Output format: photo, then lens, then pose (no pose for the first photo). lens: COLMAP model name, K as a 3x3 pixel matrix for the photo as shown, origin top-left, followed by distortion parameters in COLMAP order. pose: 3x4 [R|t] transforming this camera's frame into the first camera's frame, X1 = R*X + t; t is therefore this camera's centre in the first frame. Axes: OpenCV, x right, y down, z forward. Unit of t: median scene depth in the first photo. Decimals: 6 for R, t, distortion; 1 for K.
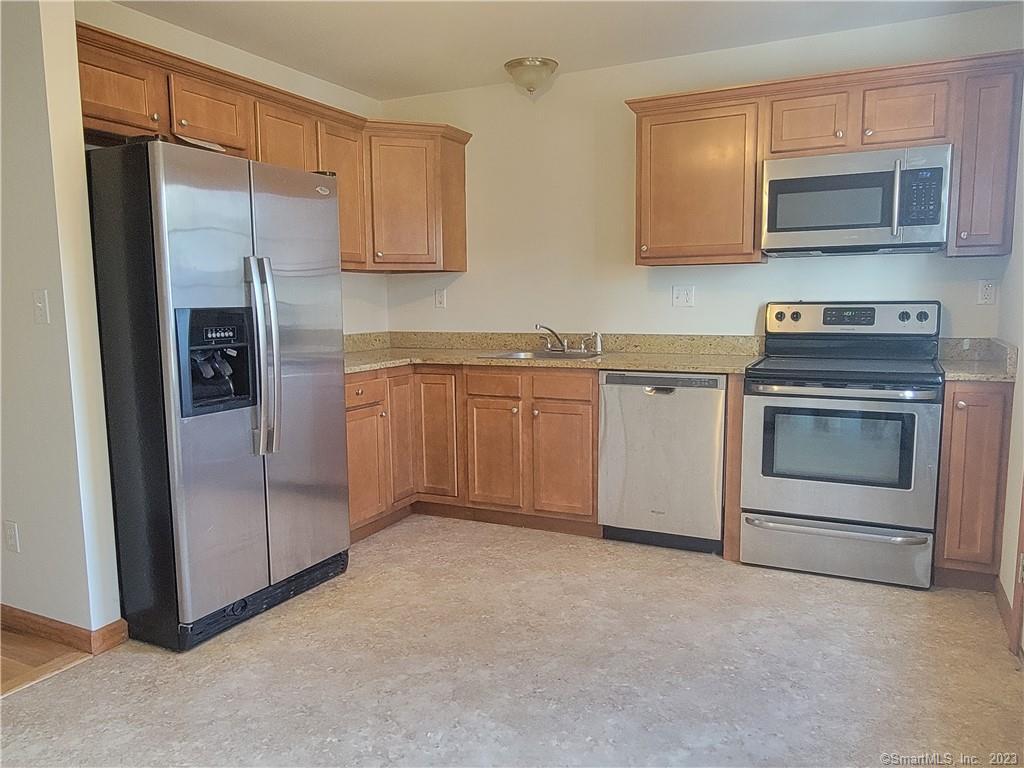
lens RADIAL K [[760.9, 0, 506.8], [0, 760.9, 389.9], [0, 0, 1]] dist [0.000462, 0.003537]
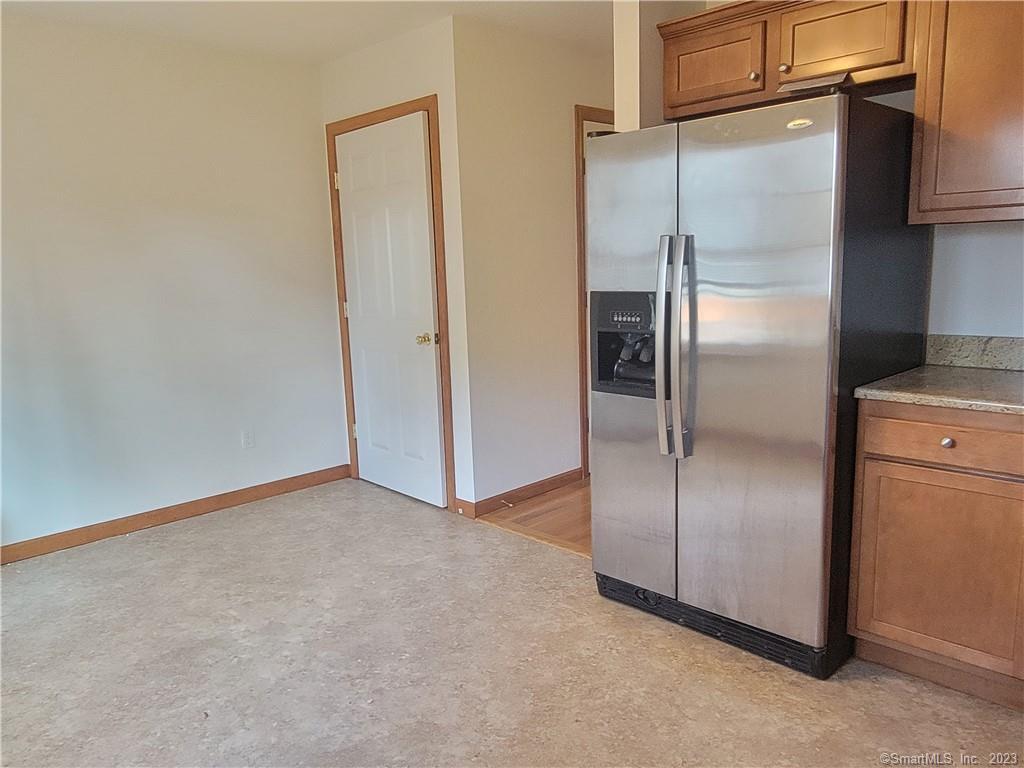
lens RADIAL K [[760.9, 0, 506.8], [0, 760.9, 389.9], [0, 0, 1]] dist [0.000462, 0.003537]
pose [[-0.335434, 0.176365, -0.925407, 0.615291], [-0.080103, 0.973422, 0.214551, -0.183651], [0.938652, 0.146096, -0.312392, 1.179164]]
